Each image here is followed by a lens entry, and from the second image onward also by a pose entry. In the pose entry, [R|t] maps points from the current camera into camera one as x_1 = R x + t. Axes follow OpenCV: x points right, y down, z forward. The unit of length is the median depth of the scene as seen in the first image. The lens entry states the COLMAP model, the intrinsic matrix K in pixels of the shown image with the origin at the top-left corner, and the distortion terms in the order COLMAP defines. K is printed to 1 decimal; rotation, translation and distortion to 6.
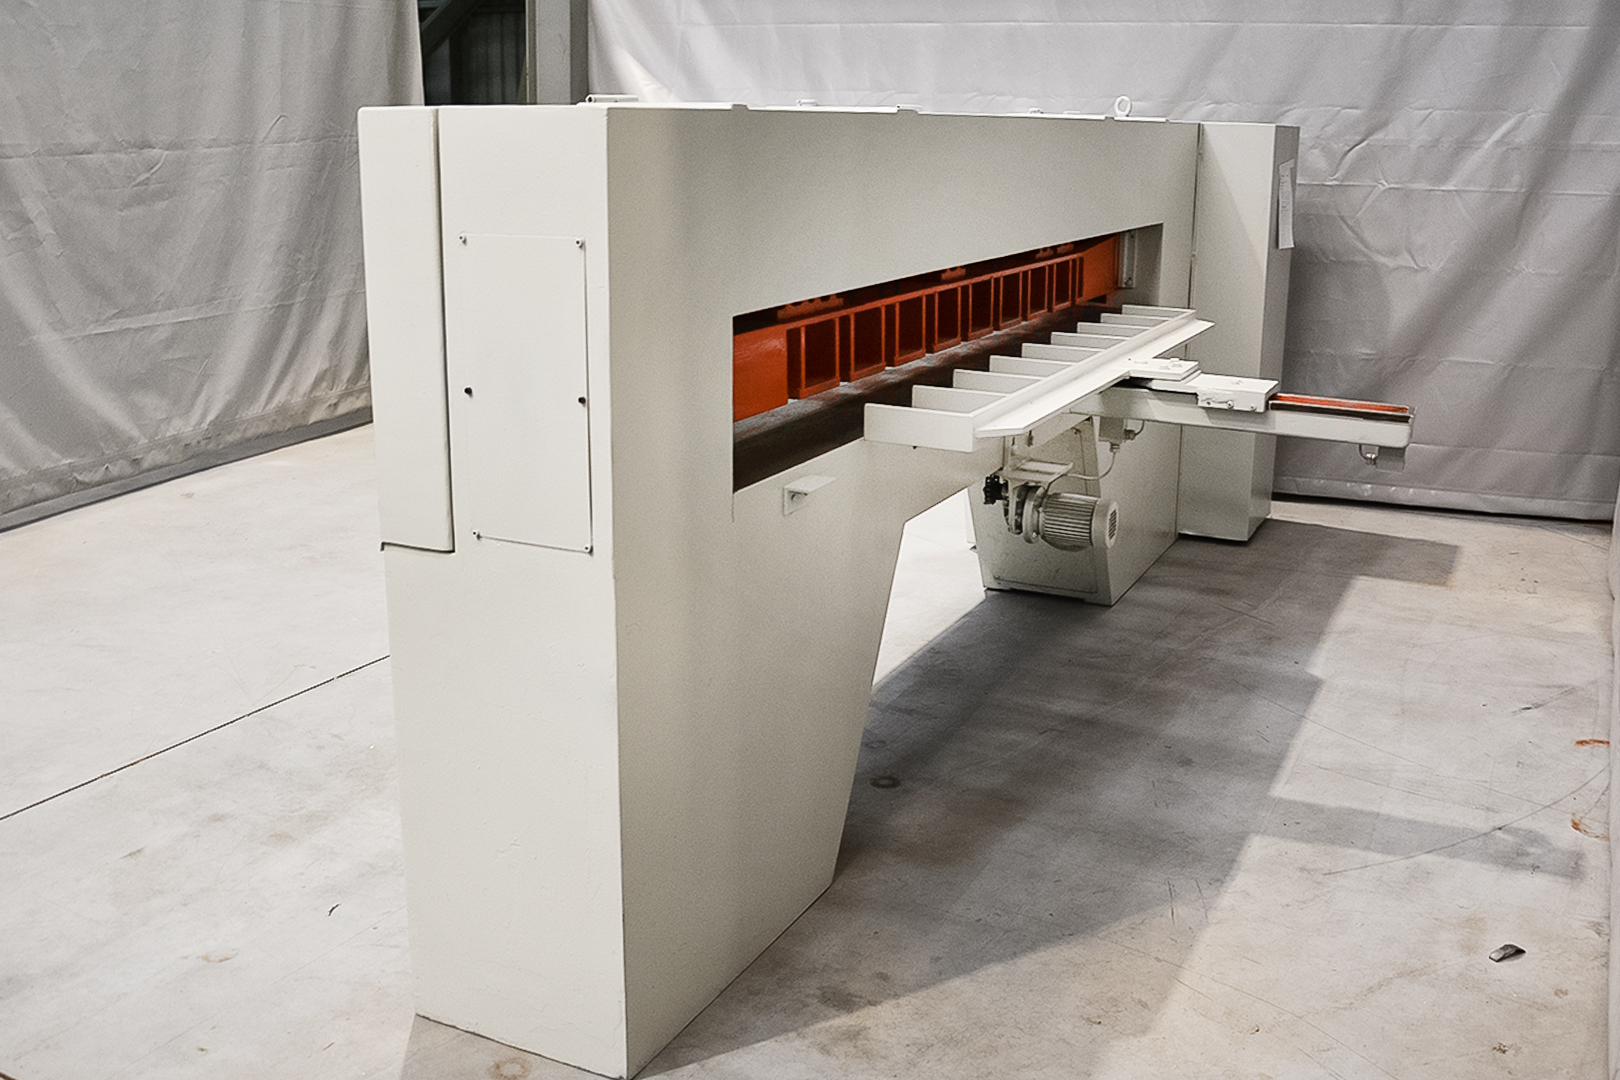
lens RADIAL K [[1585.3, 0, 846.5], [0, 1585.3, 544.1], [0, 0, 1]] dist [-0.114600, 0.024114]
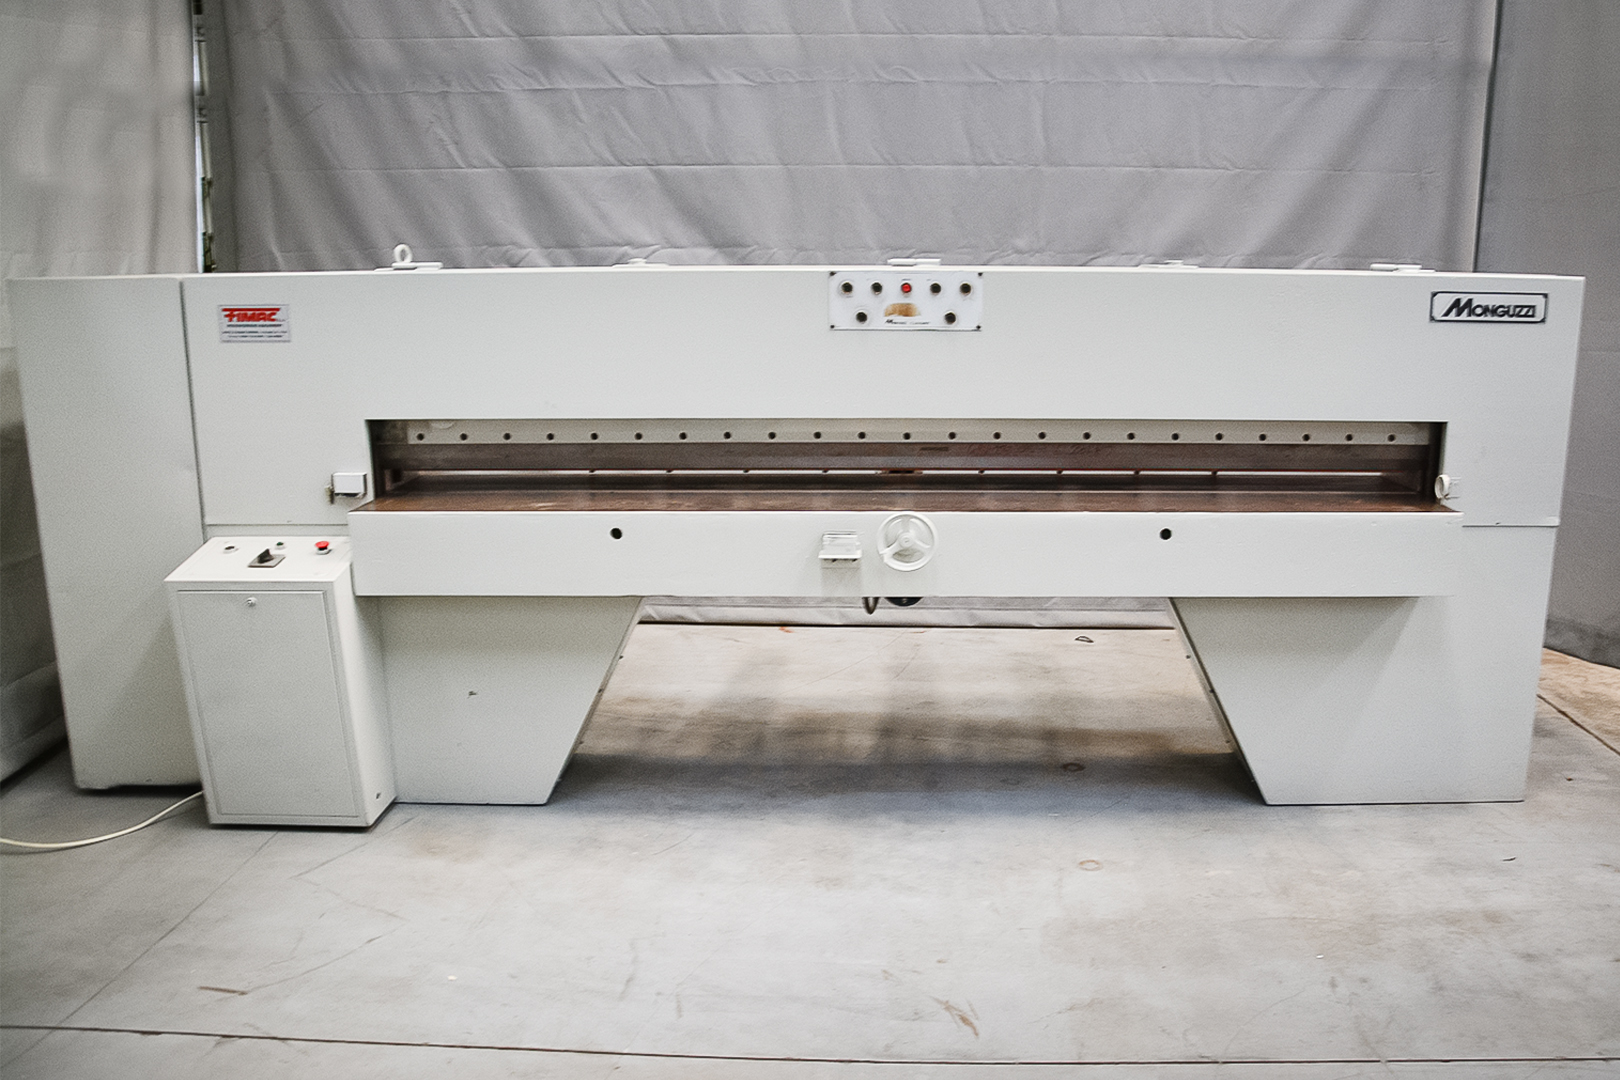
lens RADIAL K [[1315.2, 0, 868.9], [0, 1315.2, 541.8], [0, 0, 1]] dist [-0.135273, 0.089379]
pose [[-0.407087, -0.207776, 0.889443, -0.838922], [0.232990, 0.917948, 0.321071, -0.415259], [-0.883174, 0.337936, -0.325275, 1.429862]]
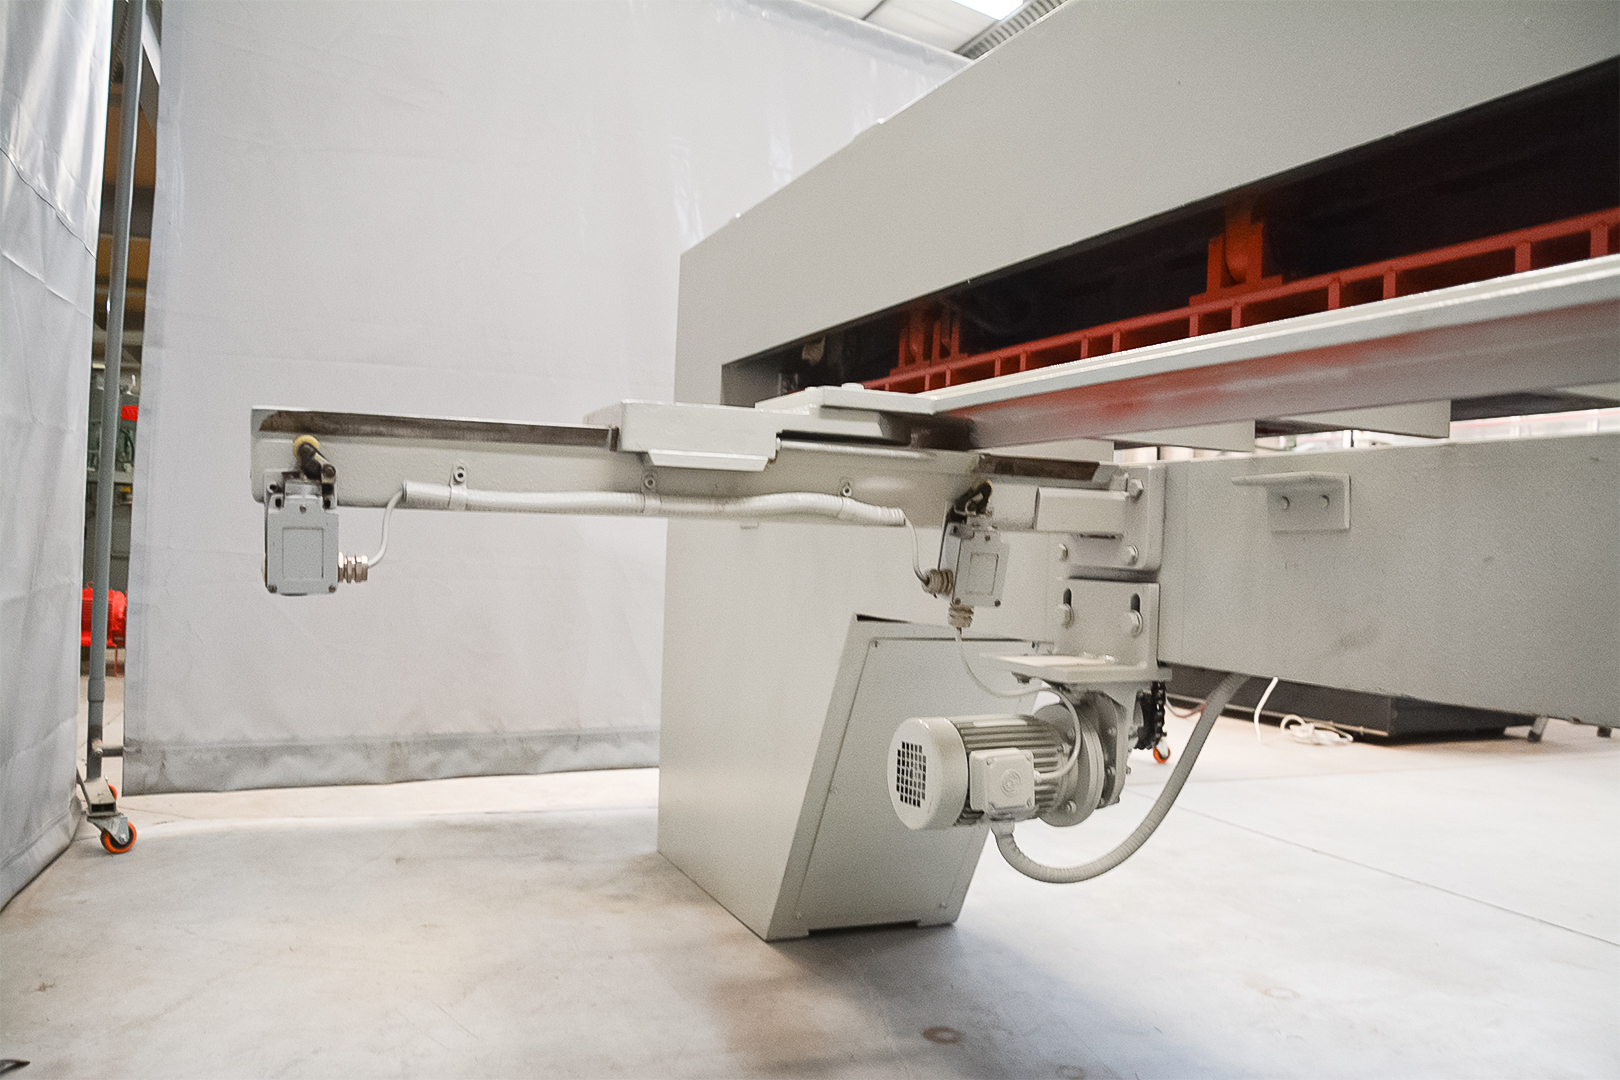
lens RADIAL K [[1258.6, 0, 810.0], [0, 1258.6, 540.0], [0, 0, 1]] dist [-0.167569, 0.118980]
pose [[-0.676277, -0.040968, -0.735507, 0.467697], [-0.233743, 0.958789, 0.161515, -0.131992], [0.698580, 0.281148, -0.657983, 1.238443]]
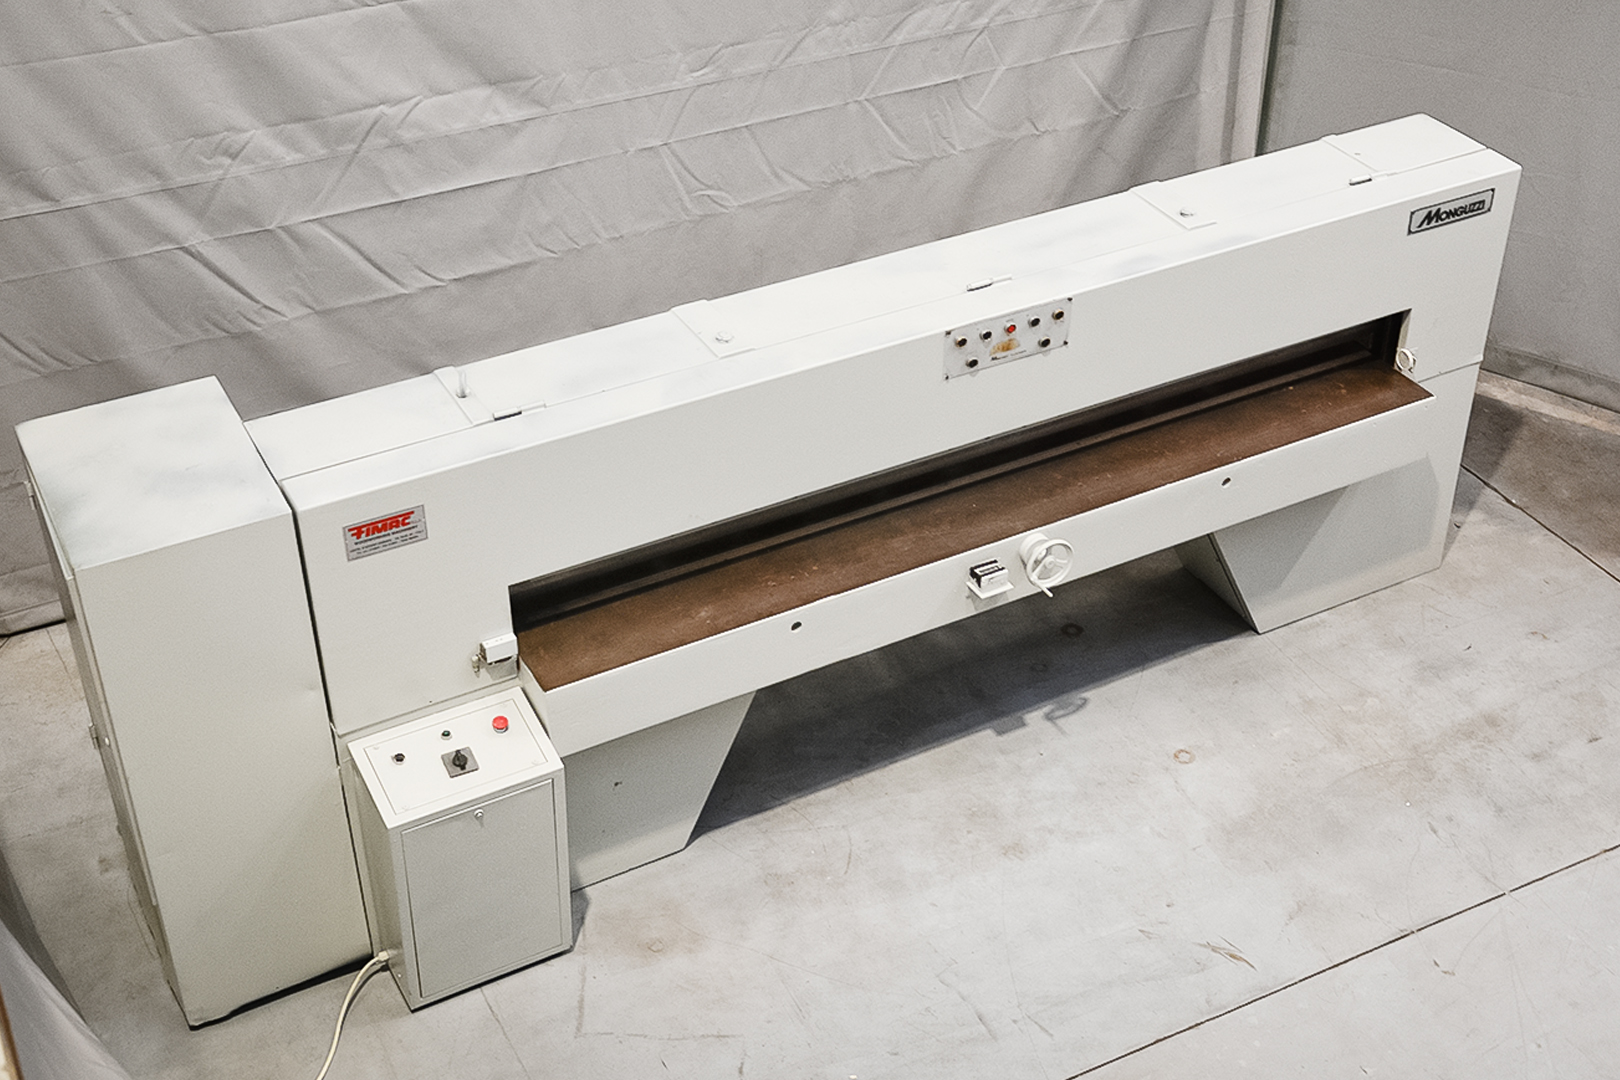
lens RADIAL K [[2096.4, 0, 809.3], [0, 2096.4, 469.8], [0, 0, 1]] dist [0.022922, 0.028721]
pose [[-0.793547, -0.345187, 0.501128, -0.677138], [0.156153, 0.680441, 0.715973, -1.323620], [-0.588132, 0.646411, -0.486060, 1.941249]]
